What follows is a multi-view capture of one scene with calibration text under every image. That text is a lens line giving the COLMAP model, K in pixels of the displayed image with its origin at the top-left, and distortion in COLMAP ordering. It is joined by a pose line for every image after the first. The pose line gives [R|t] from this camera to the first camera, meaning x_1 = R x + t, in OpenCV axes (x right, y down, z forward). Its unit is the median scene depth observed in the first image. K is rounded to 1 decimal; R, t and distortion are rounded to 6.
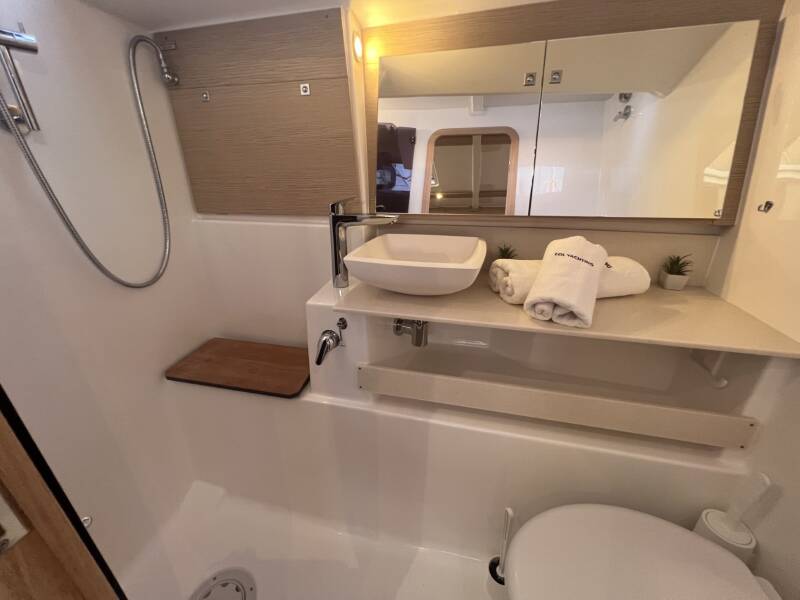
lens RADIAL K [[321.1, 0, 398.4], [0, 321.1, 297.7], [0, 0, 1]] dist [-0.003060, 0.000401]
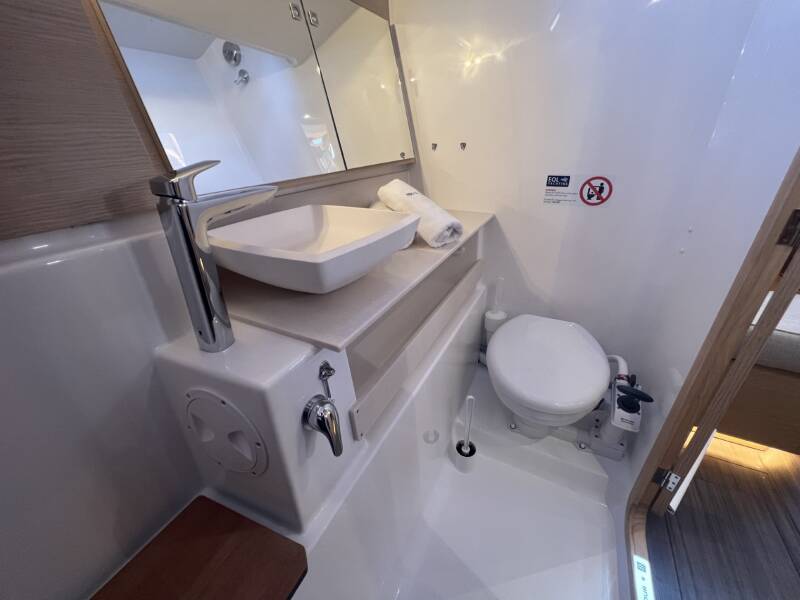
lens RADIAL K [[321.1, 0, 398.4], [0, 321.1, 297.7], [0, 0, 1]] dist [-0.003060, 0.000401]
pose [[0.236616, -0.428922, 0.871802, -0.575306], [0.390394, 0.863635, 0.318947, -0.166631], [-0.889722, 0.264879, 0.371798, 0.594207]]
